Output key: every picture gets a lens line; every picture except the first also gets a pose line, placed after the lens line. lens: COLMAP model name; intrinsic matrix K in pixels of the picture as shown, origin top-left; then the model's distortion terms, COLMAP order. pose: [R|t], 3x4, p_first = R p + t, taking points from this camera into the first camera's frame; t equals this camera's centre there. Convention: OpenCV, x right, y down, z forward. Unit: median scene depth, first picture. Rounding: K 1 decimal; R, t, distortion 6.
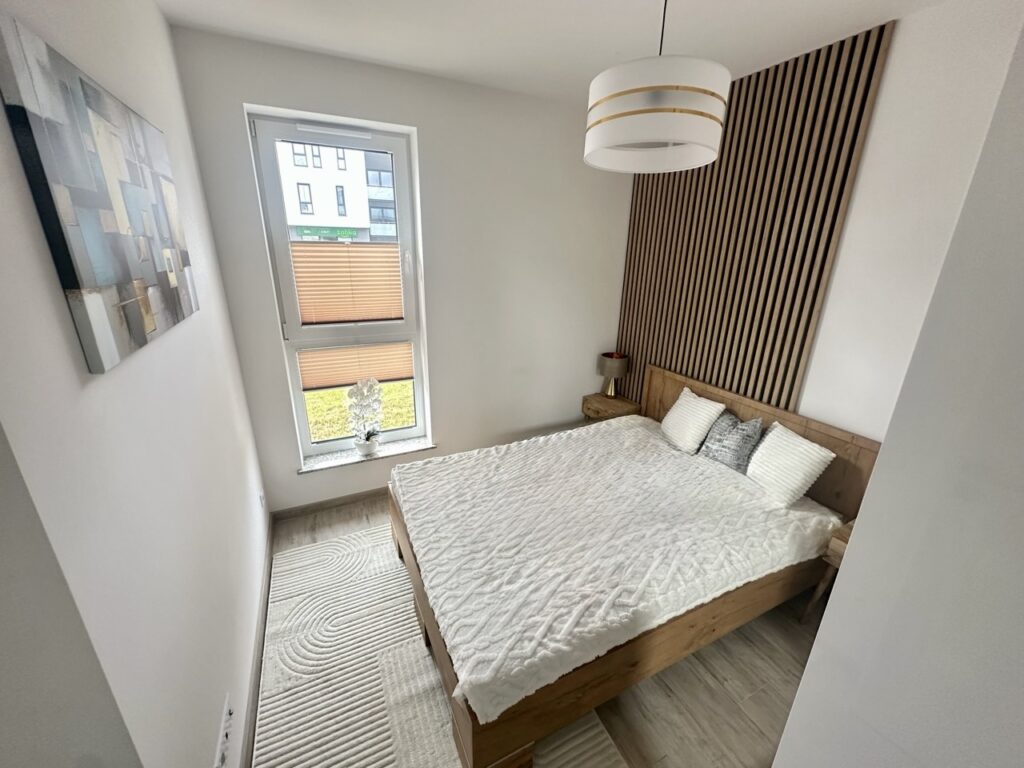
lens RADIAL K [[406.3, 0, 512.0], [0, 406.3, 384.0], [0, 0, 1]] dist [-0.003263, 0.000698]
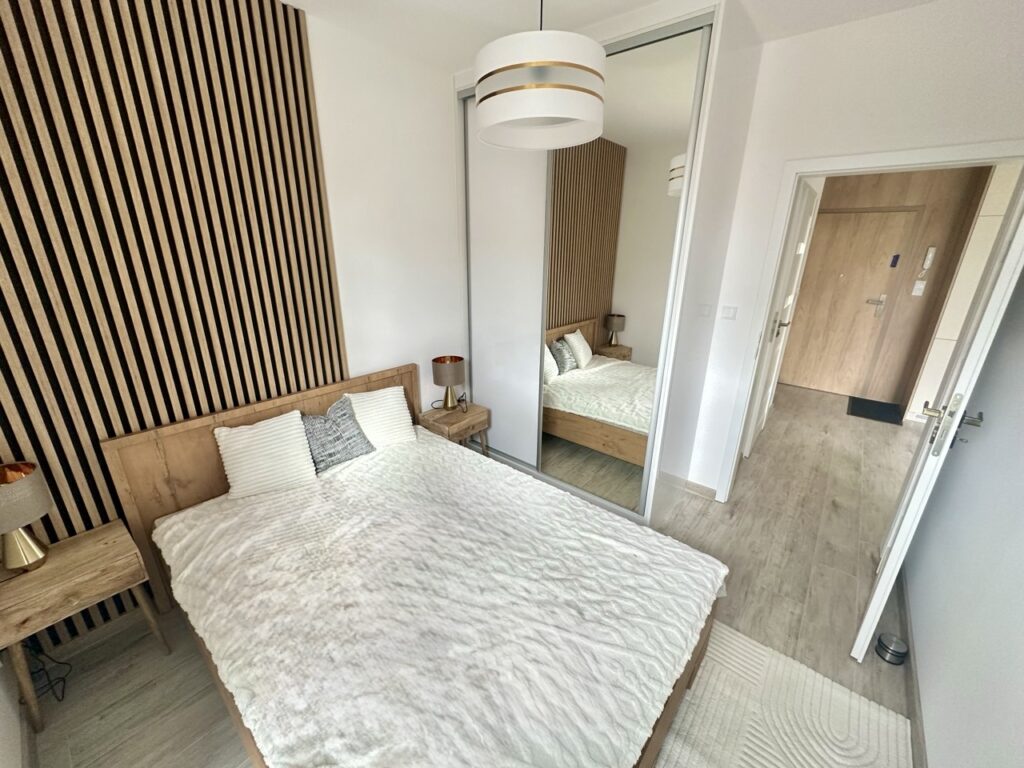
lens RADIAL K [[406.3, 0, 512.0], [0, 406.3, 384.0], [0, 0, 1]] dist [-0.003263, 0.000698]
pose [[-0.412650, -0.317480, 0.853772, -0.375830], [0.269012, 0.853012, 0.447218, -0.260310], [-0.870260, 0.414219, -0.266589, 0.841015]]
